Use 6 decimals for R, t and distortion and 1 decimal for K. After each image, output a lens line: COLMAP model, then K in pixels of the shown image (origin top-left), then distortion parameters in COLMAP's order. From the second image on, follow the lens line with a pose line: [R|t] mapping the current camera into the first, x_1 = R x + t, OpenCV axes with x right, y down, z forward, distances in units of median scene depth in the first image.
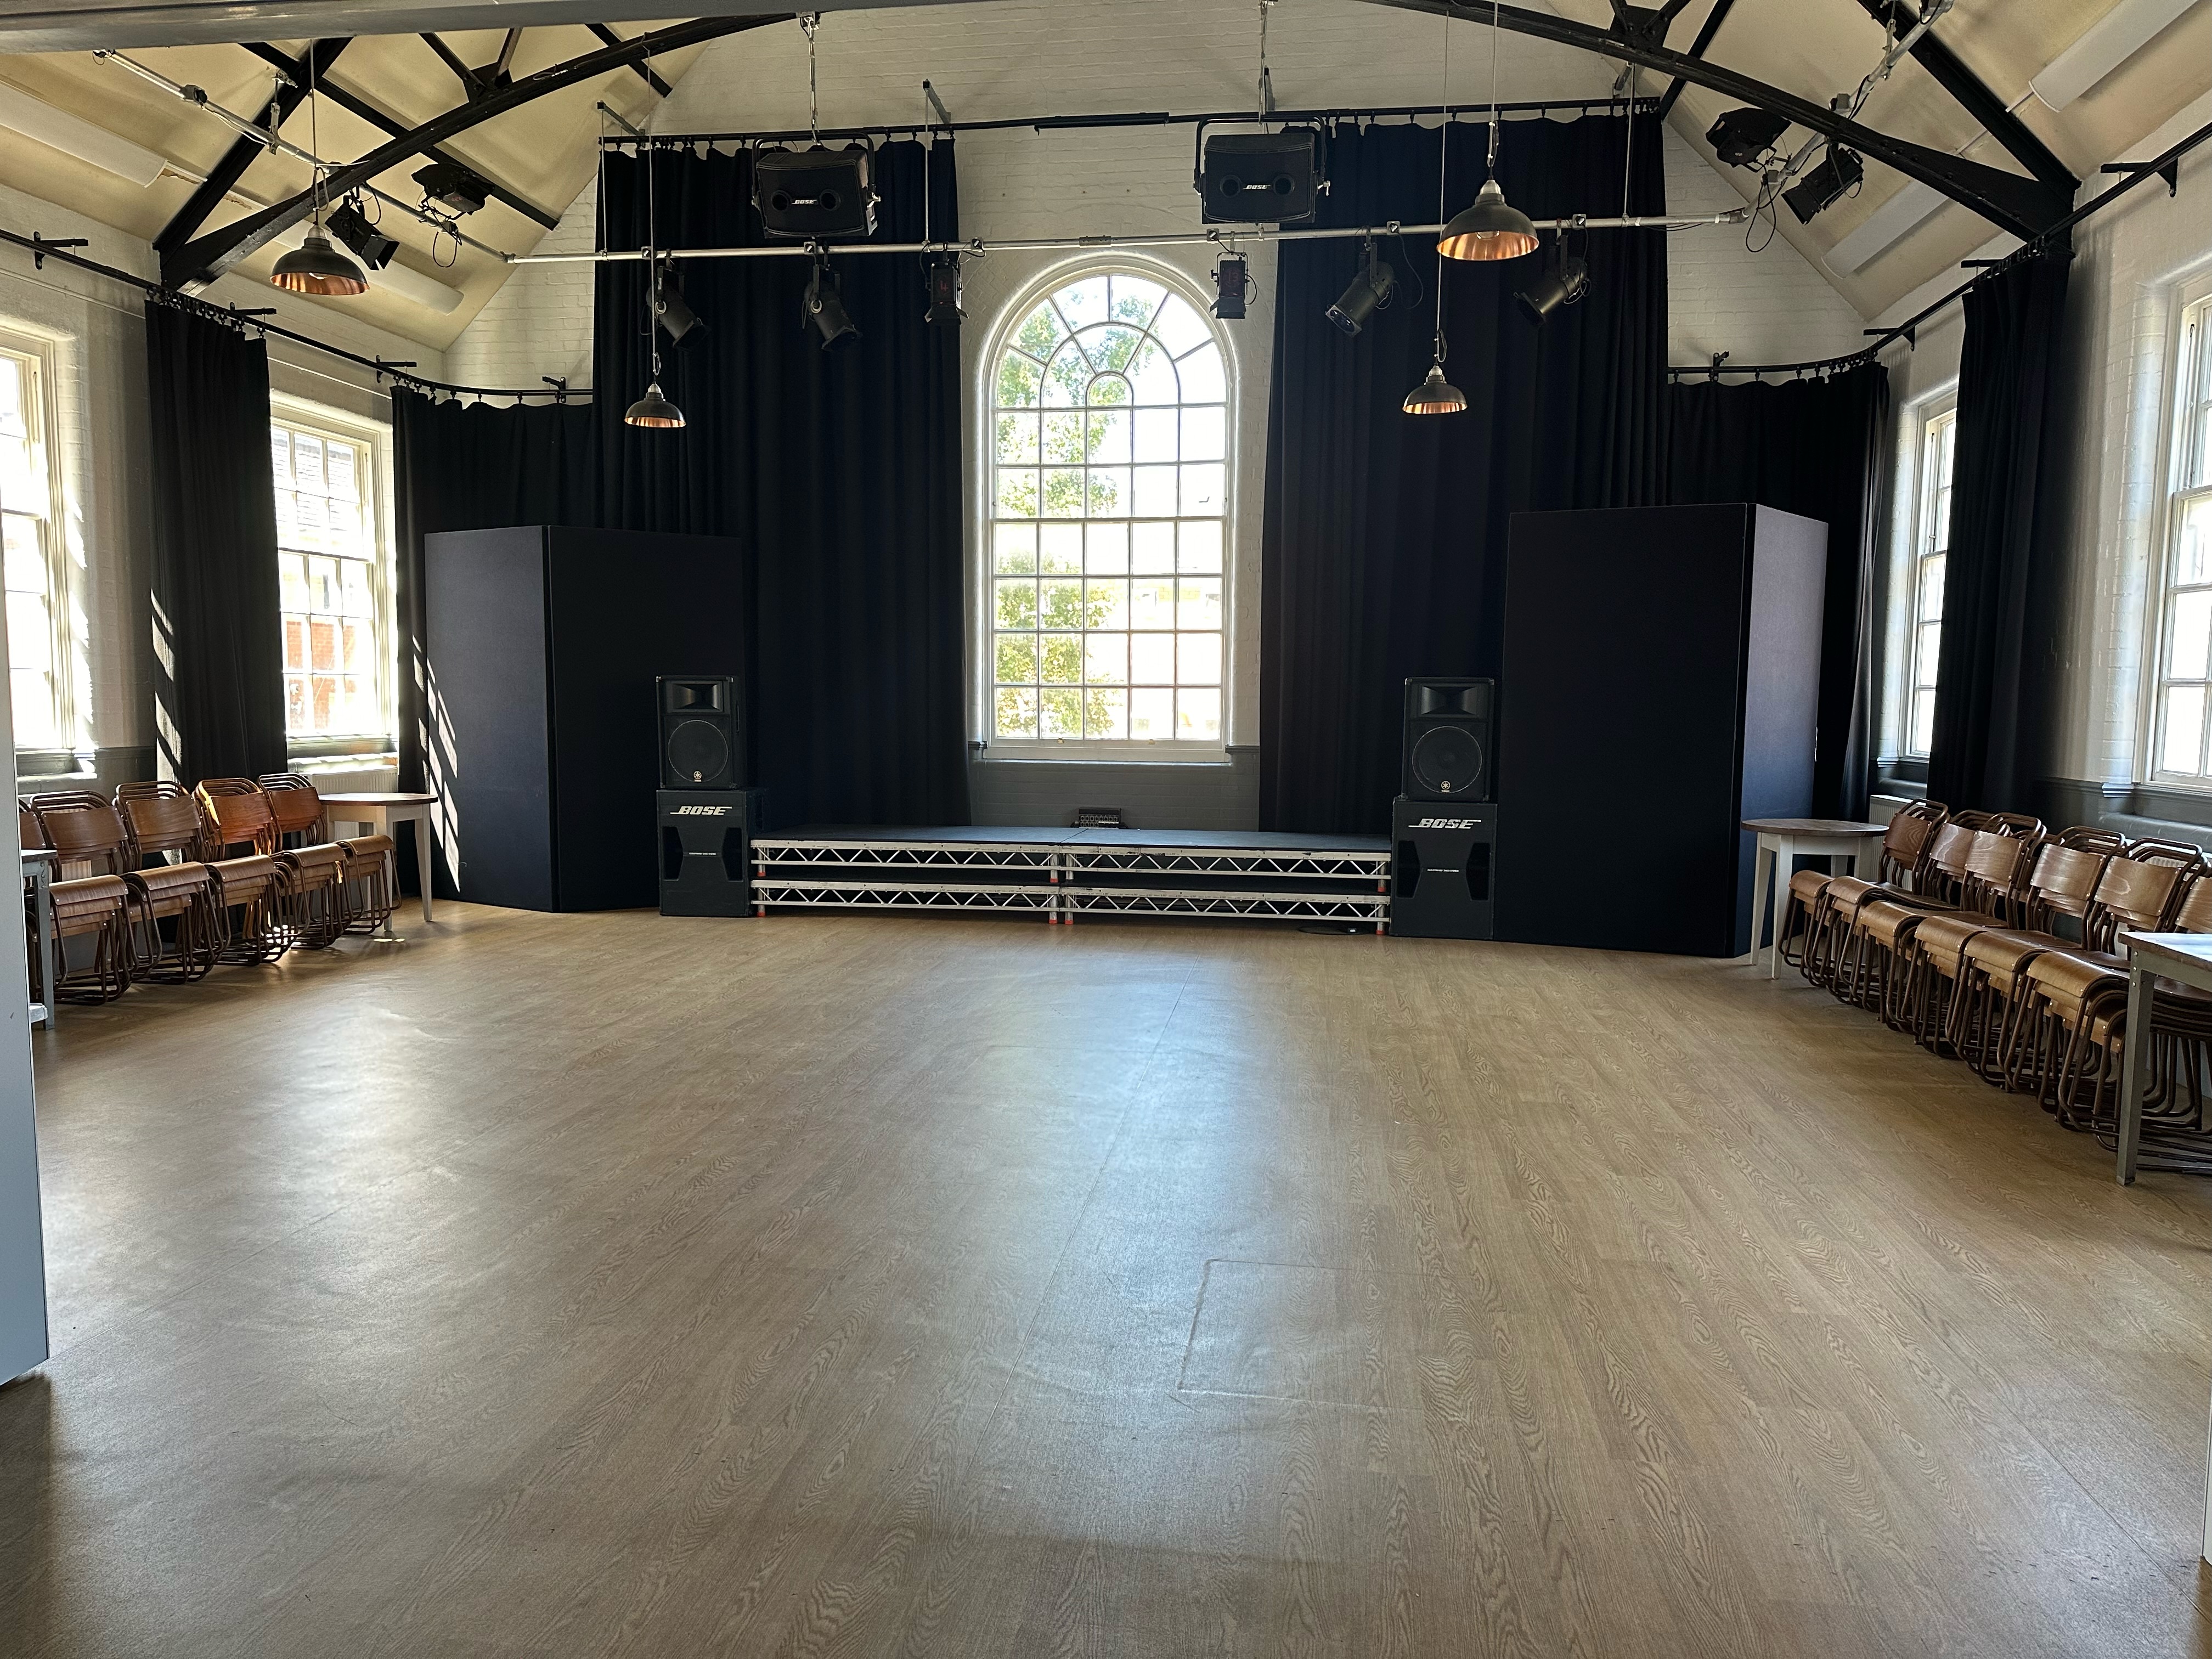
lens RADIAL K [[1542.5, 0, 1107.3], [0, 1542.5, 840.1], [0, 0, 1]] dist [0.031606, -0.002086]
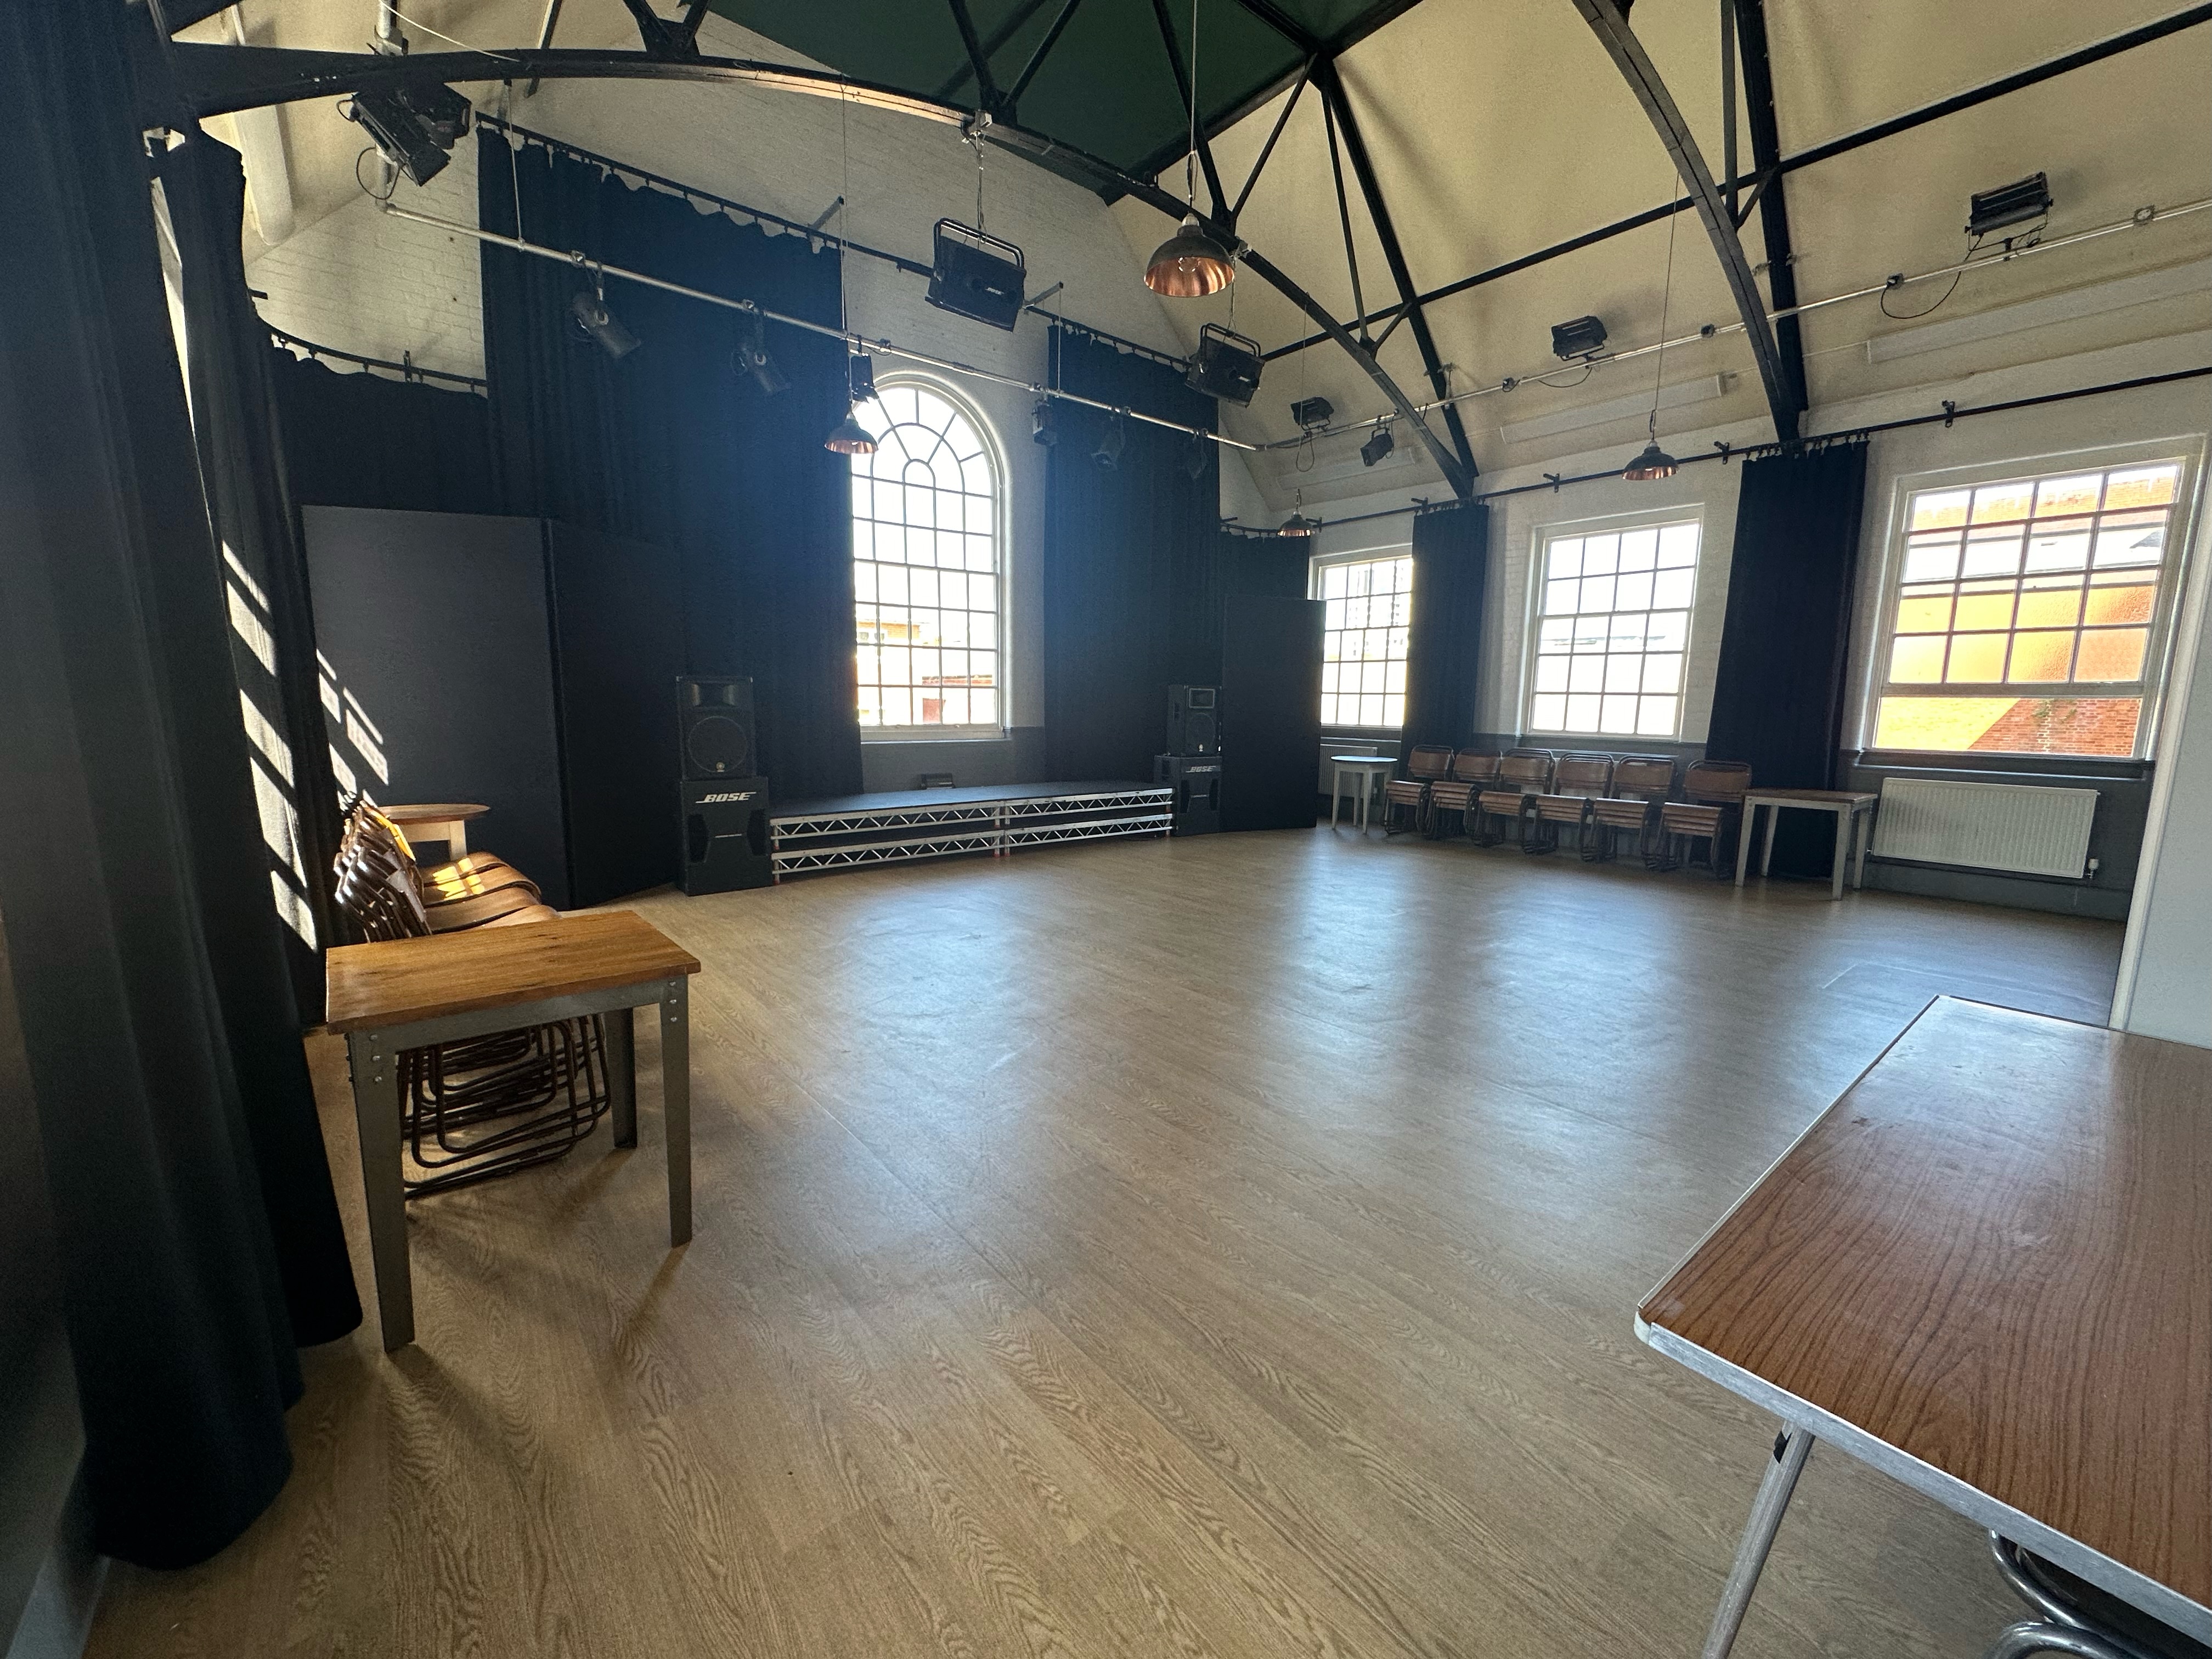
lens RADIAL K [[889.4, 0, 1104.8], [0, 889.4, 824.4], [0, 0, 1]] dist [-0.002241, 0.000029]
pose [[0.682388, -0.102934, 0.723707, -0.541683], [0.066122, 0.994669, 0.079126, -0.032448], [-0.727994, -0.006142, 0.685556, 0.361030]]
